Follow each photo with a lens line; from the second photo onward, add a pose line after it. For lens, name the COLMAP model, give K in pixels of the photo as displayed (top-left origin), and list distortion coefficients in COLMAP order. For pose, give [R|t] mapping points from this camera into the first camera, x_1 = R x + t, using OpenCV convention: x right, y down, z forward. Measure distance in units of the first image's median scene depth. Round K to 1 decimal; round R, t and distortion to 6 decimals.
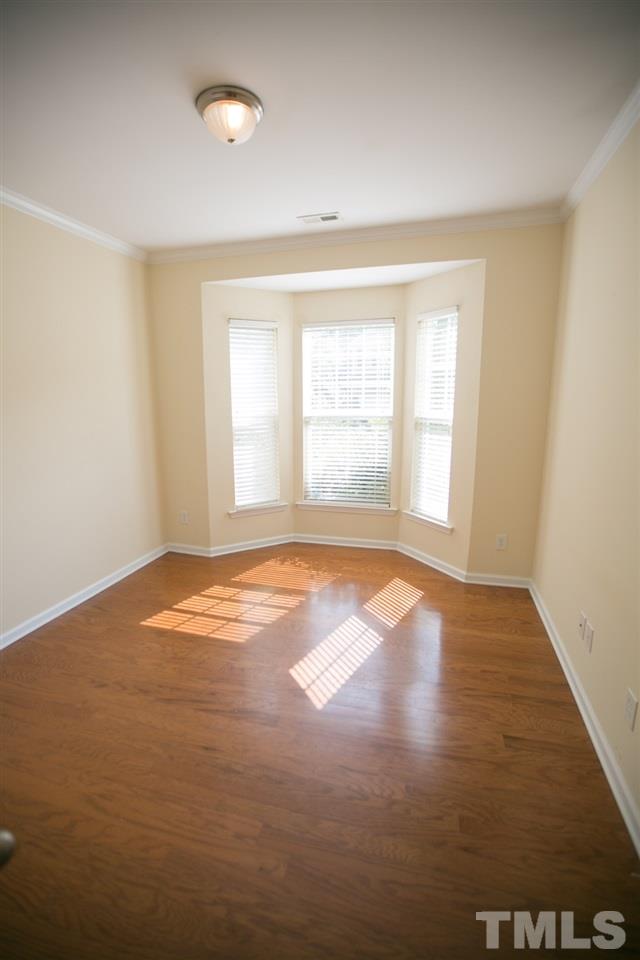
lens RADIAL K [[433.7, 0, 311.1], [0, 433.7, 479.3], [0, 0, 1]] dist [-0.060868, 0.023996]
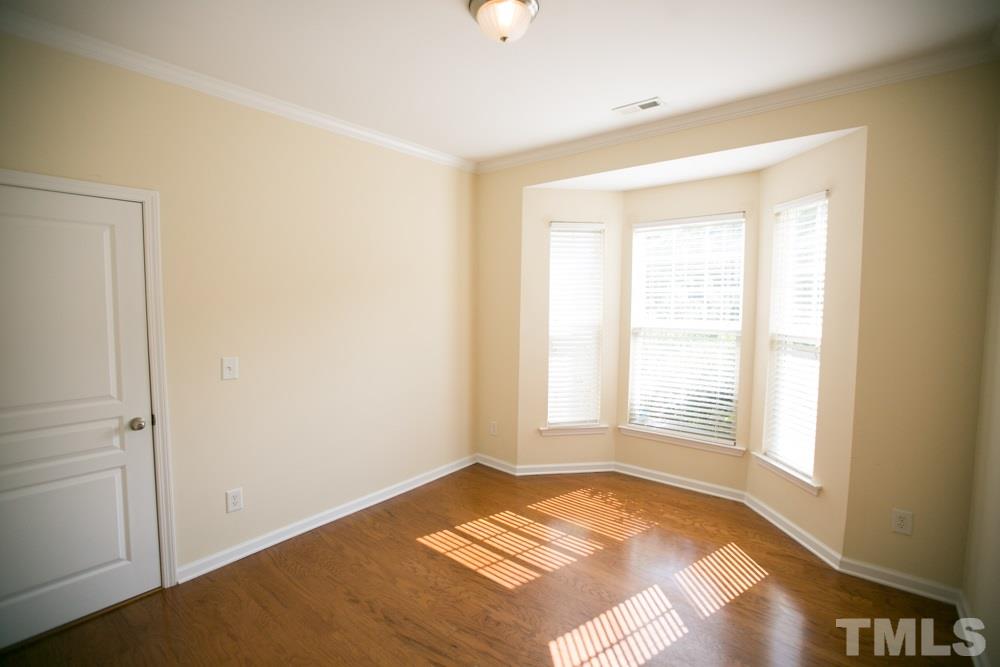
lens RADIAL K [[451.7, 0, 497.7], [0, 451.7, 328.9], [0, 0, 1]] dist [-0.060868, 0.023996]
pose [[0.921206, 0.035699, -0.387434, 0.095362], [-0.084945, 0.990213, -0.110734, -0.020498], [0.379690, 0.134919, 0.915223, 0.078323]]
